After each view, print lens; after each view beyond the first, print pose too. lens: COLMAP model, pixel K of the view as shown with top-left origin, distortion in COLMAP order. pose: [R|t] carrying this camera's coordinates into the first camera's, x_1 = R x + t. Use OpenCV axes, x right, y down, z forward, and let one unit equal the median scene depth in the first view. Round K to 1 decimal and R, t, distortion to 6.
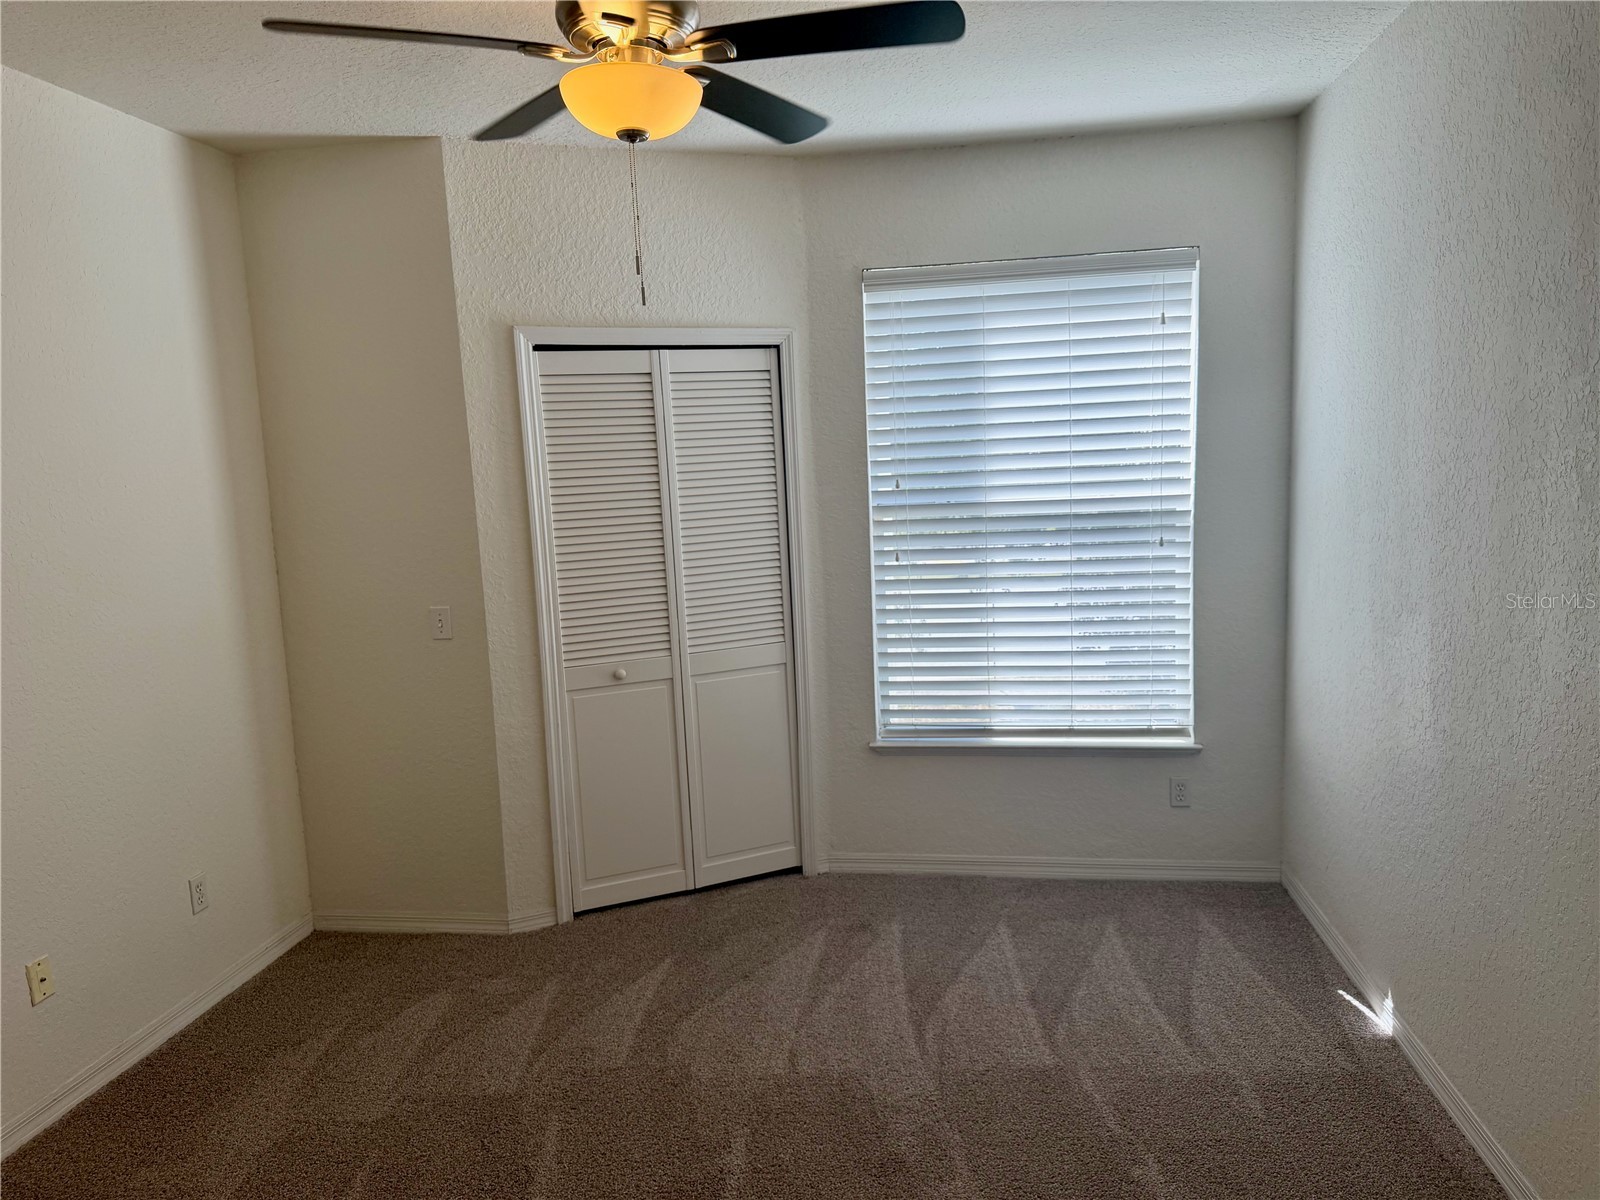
lens RADIAL K [[1124.5, 0, 800.0], [0, 1124.5, 600.0], [0, 0, 1]] dist [0.144347, -0.215936]
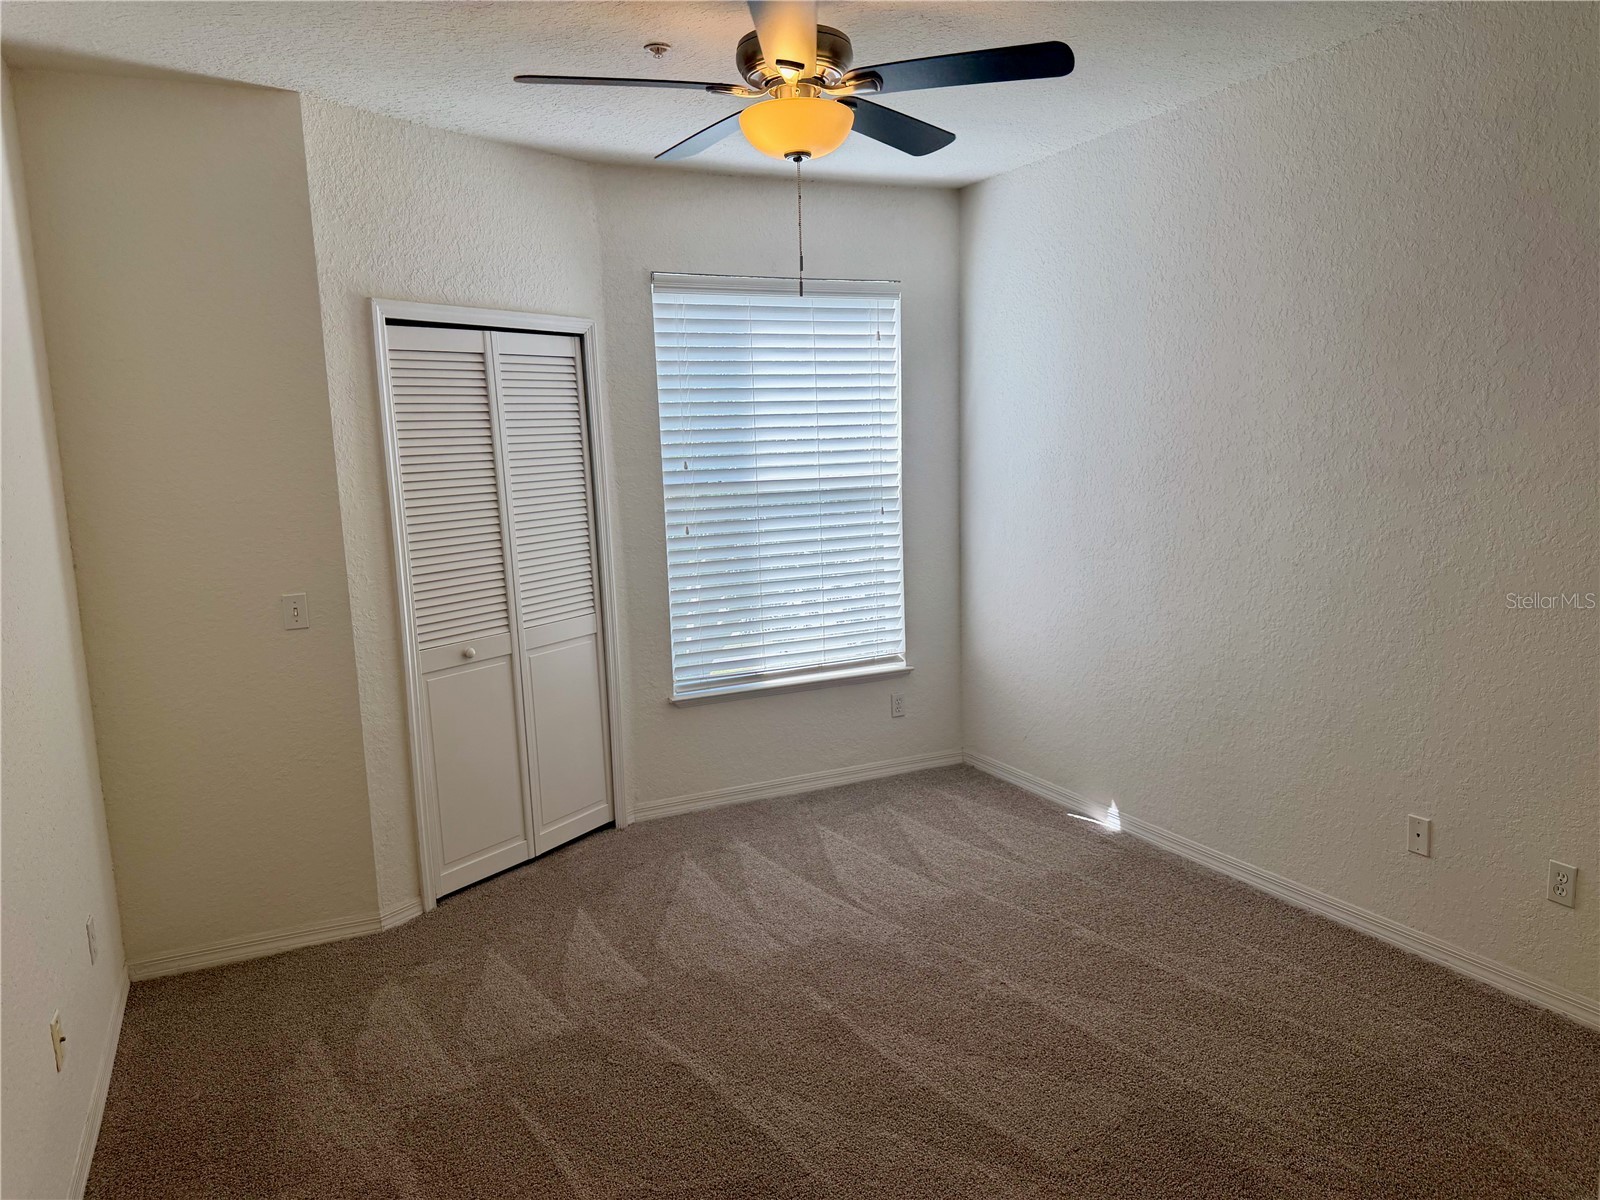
lens RADIAL K [[1124.5, 0, 800.0], [0, 1124.5, 600.0], [0, 0, 1]] dist [0.144347, -0.215936]
pose [[0.833233, -0.066295, 0.548933, -0.461253], [0.072463, 0.997316, 0.010454, 0.029419], [-0.548153, 0.031067, 0.835801, -0.004584]]
